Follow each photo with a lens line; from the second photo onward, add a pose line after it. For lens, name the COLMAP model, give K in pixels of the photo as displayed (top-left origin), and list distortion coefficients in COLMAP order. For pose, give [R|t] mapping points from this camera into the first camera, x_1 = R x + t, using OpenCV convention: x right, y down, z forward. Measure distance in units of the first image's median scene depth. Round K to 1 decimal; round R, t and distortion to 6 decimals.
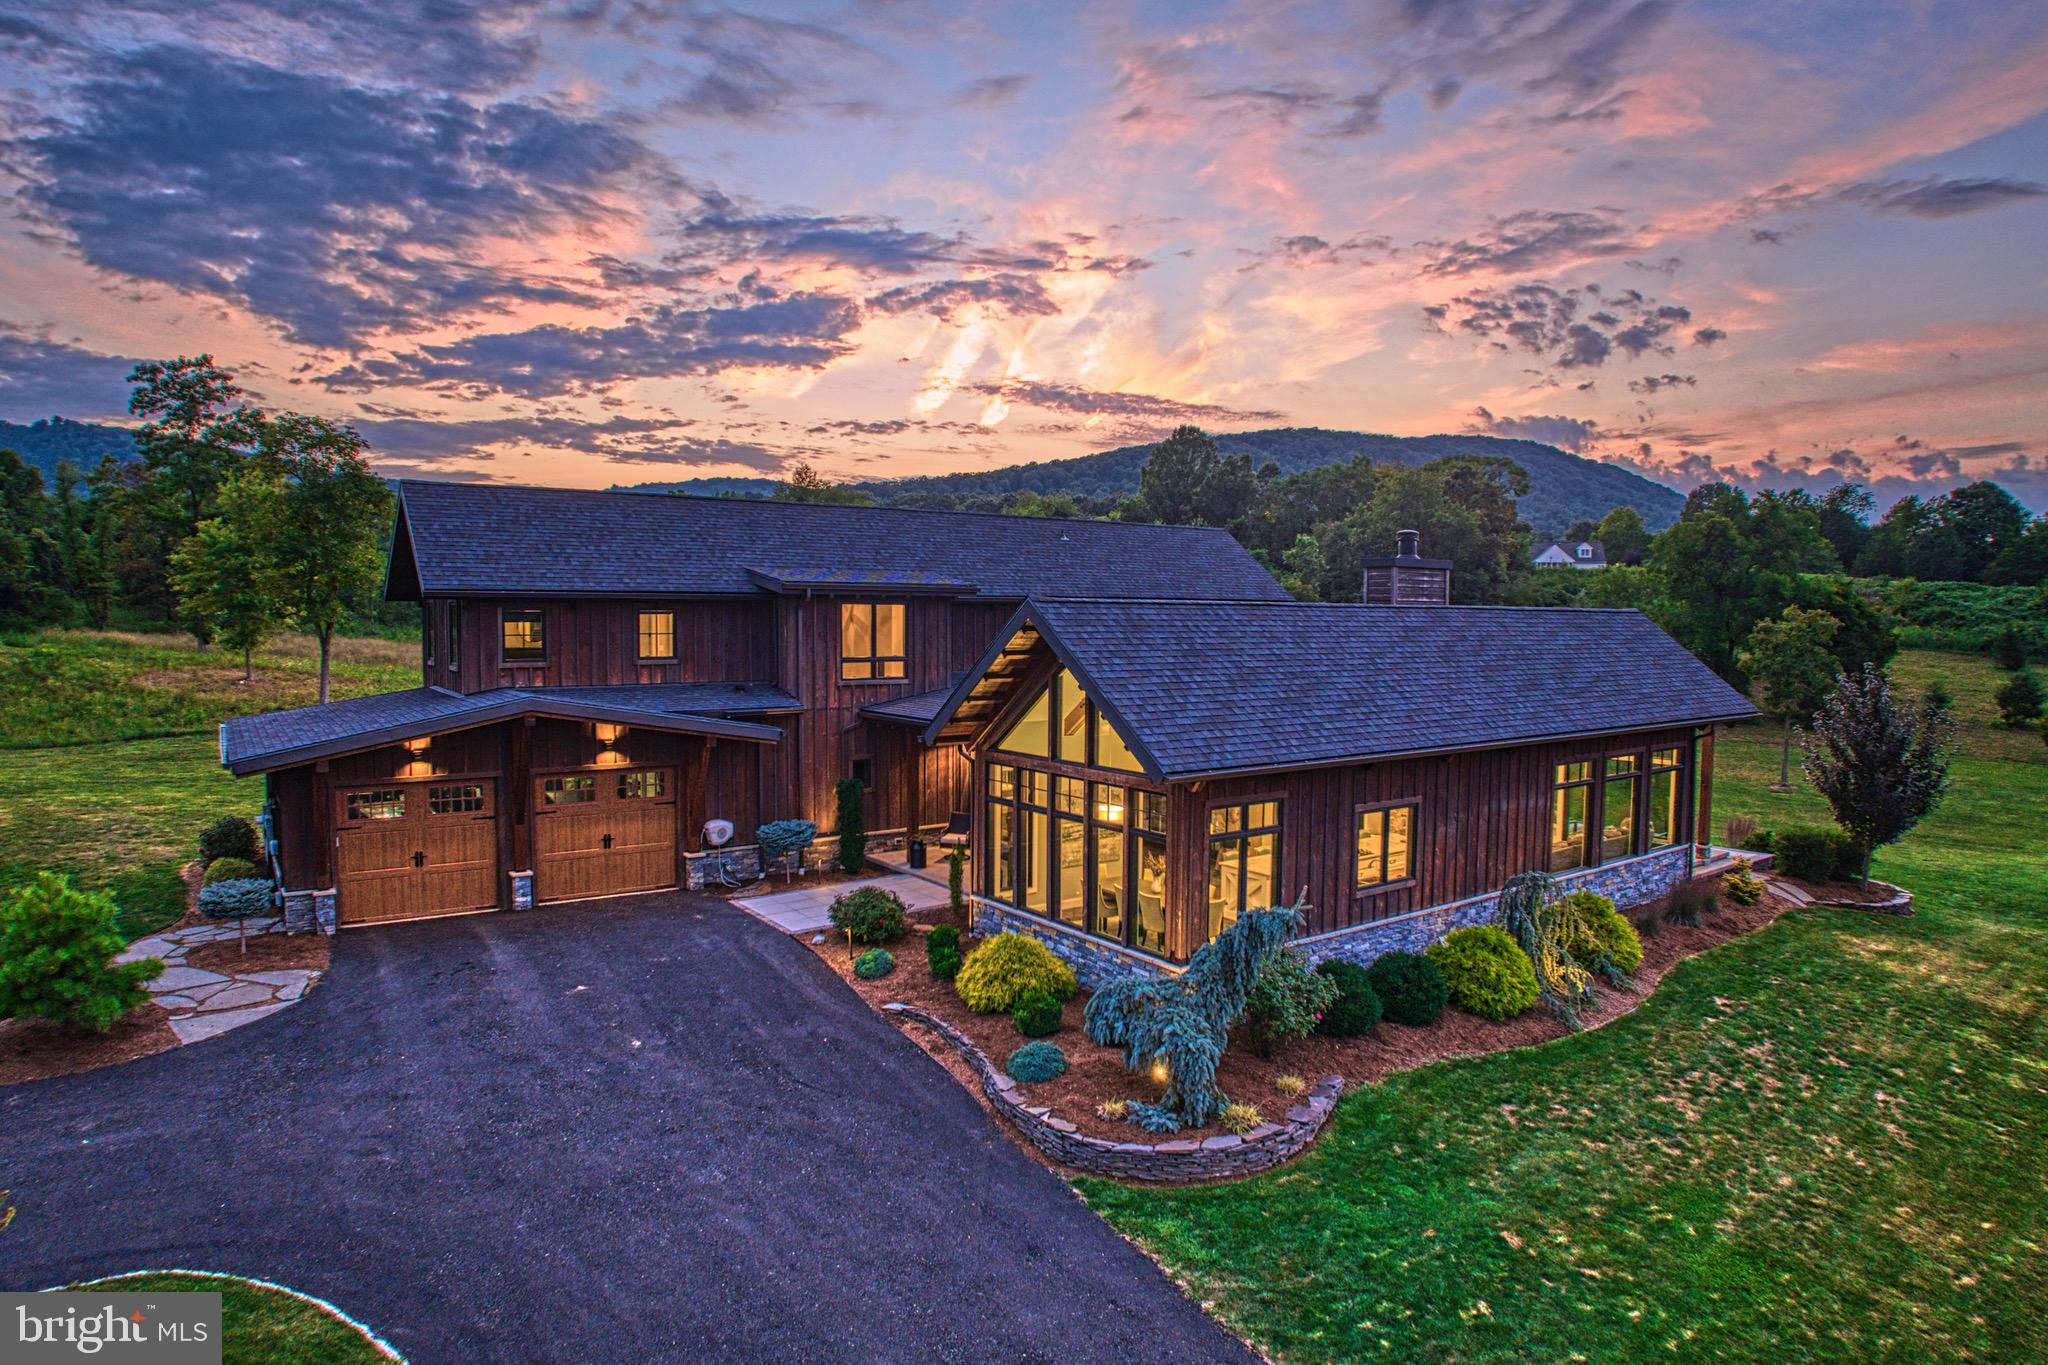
lens RADIAL K [[1386.9, 0, 1025.4], [0, 1386.9, 693.5], [0, 0, 1]] dist [-0.155166, 0.021634]
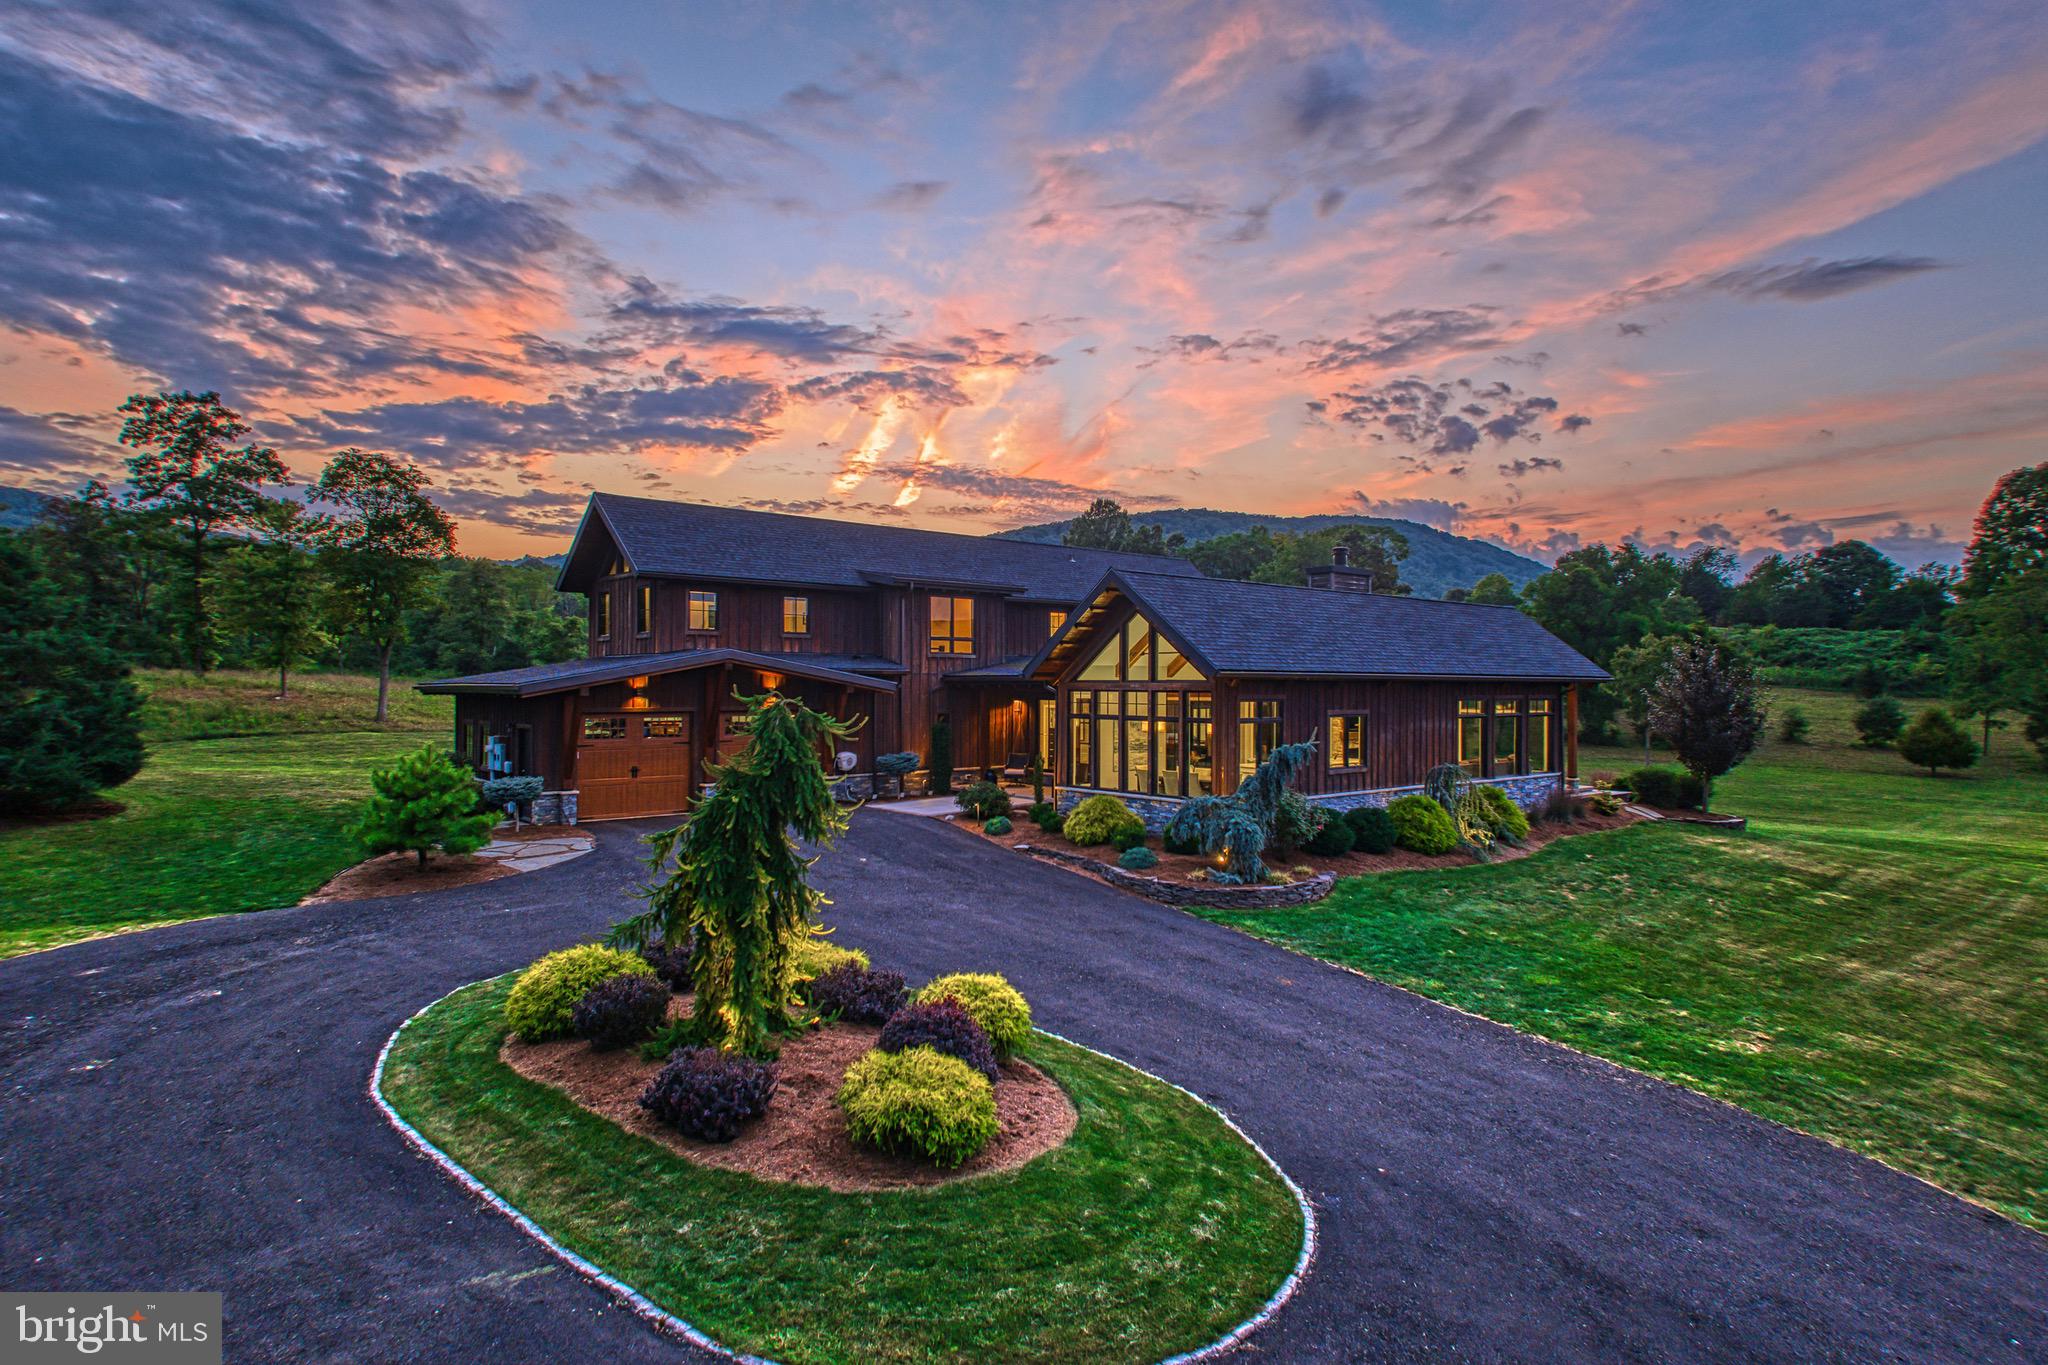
lens RADIAL K [[1401.6, 0, 986.0], [0, 1401.6, 662.4], [0, 0, 1]] dist [-0.002381, 0.101174]
pose [[0.997345, 0.008622, 0.072309, -0.044077], [-0.001879, 0.995682, -0.092815, 0.031302], [-0.072797, 0.092433, 0.993054, -0.090155]]
